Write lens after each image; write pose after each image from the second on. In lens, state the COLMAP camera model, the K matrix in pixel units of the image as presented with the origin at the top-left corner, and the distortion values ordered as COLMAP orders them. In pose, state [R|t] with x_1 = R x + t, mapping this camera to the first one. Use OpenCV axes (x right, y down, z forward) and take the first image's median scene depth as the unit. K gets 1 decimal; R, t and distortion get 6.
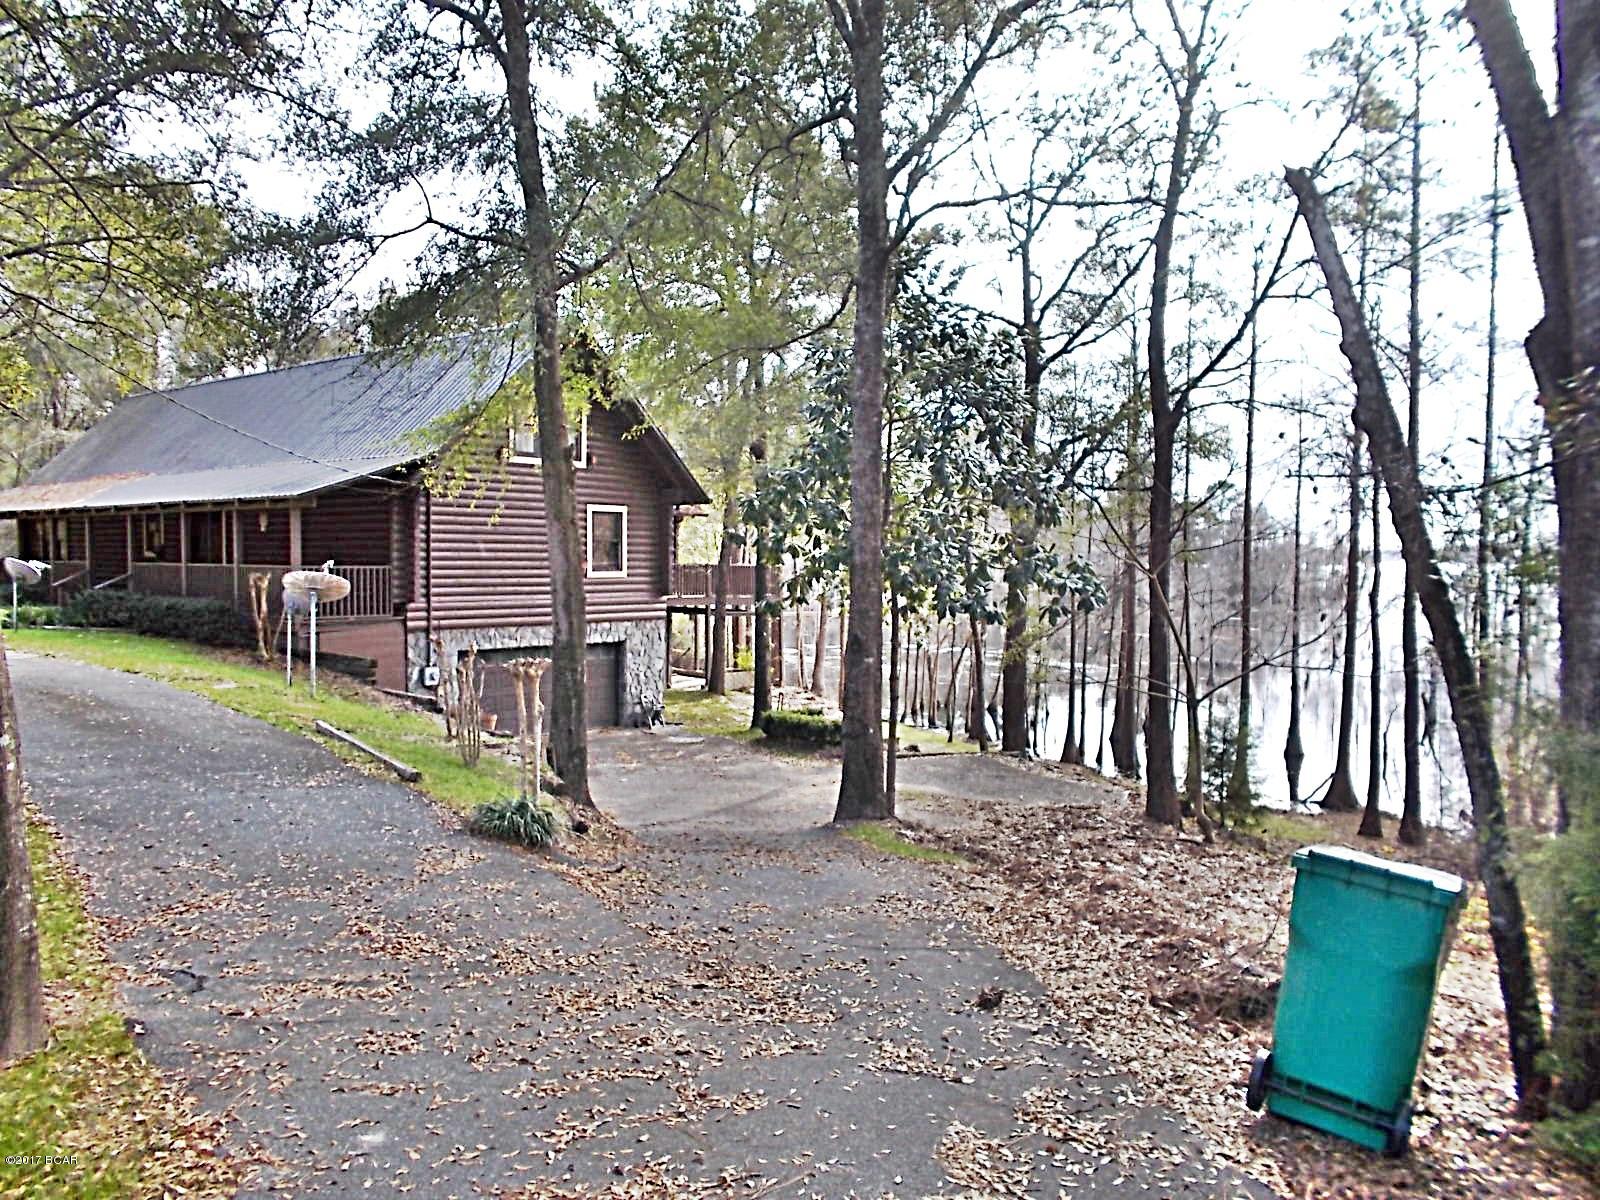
lens RADIAL K [[1222.1, 0, 800.0], [0, 1222.1, 600.0], [0, 0, 1]] dist [-0.012772, -0.000938]
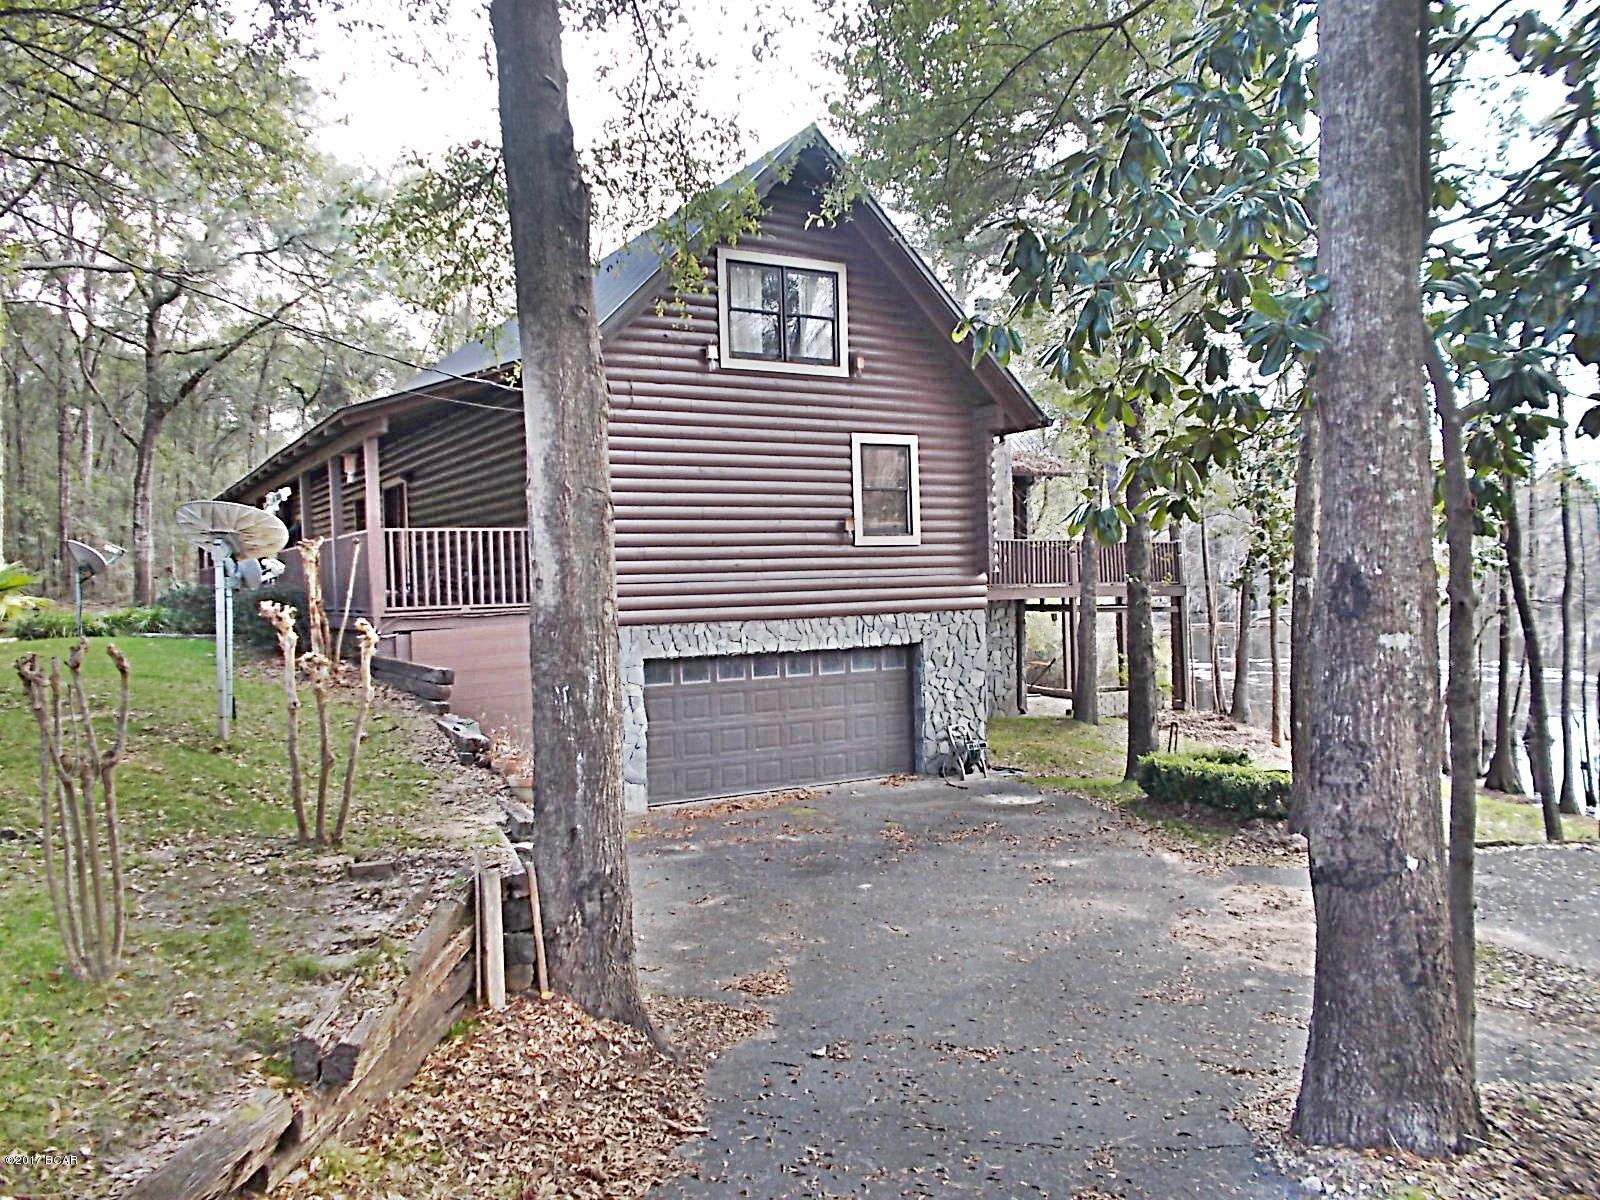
lens RADIAL K [[1222.1, 0, 800.0], [0, 1222.1, 600.0], [0, 0, 1]] dist [-0.012772, -0.000938]
pose [[0.945431, -0.029967, -0.324442, 0.008469], [0.024398, 0.999477, -0.021220, 0.025073], [0.324908, 0.012146, 0.945668, 0.397105]]
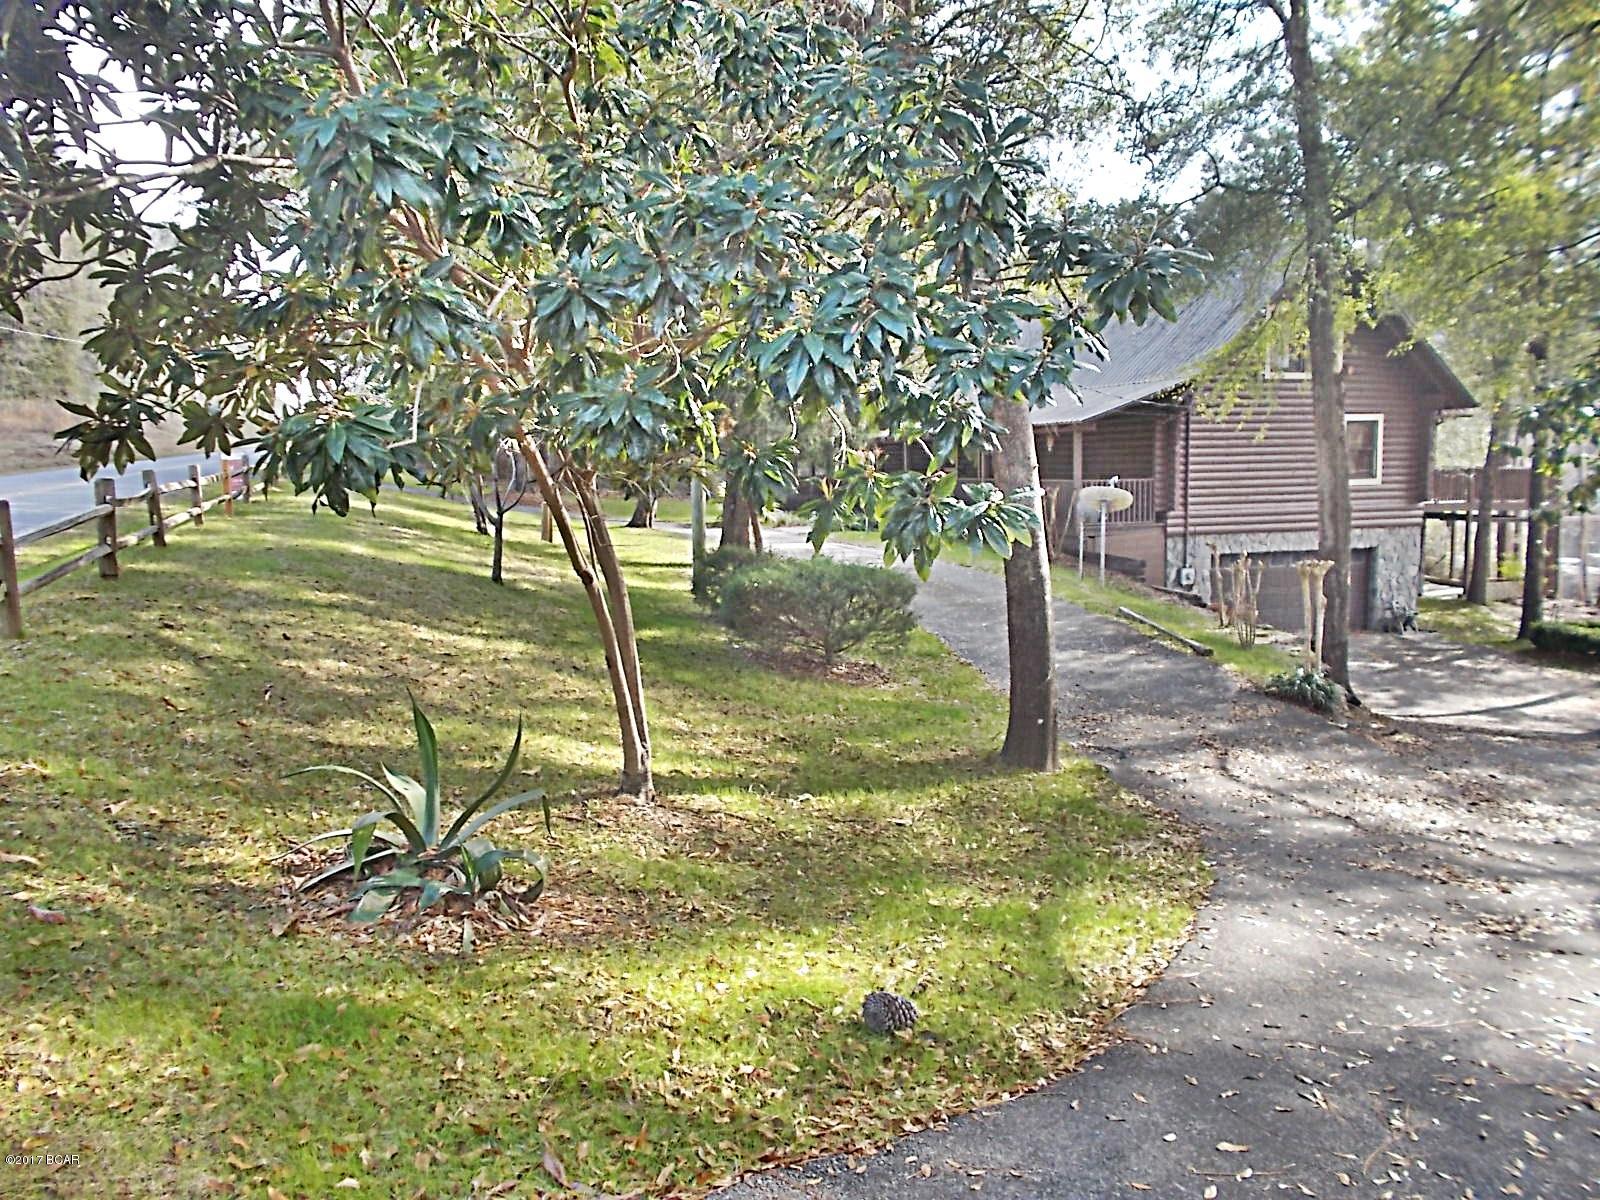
lens RADIAL K [[1206.8, 0, 800.0], [0, 1206.8, 600.0], [0, 0, 1]] dist [0.053502, -0.069650]
pose [[0.840874, 0.037999, -0.539896, 0.002599], [0.004855, 0.996963, 0.077729, -0.004222], [0.541210, -0.067981, 0.838135, -0.126375]]
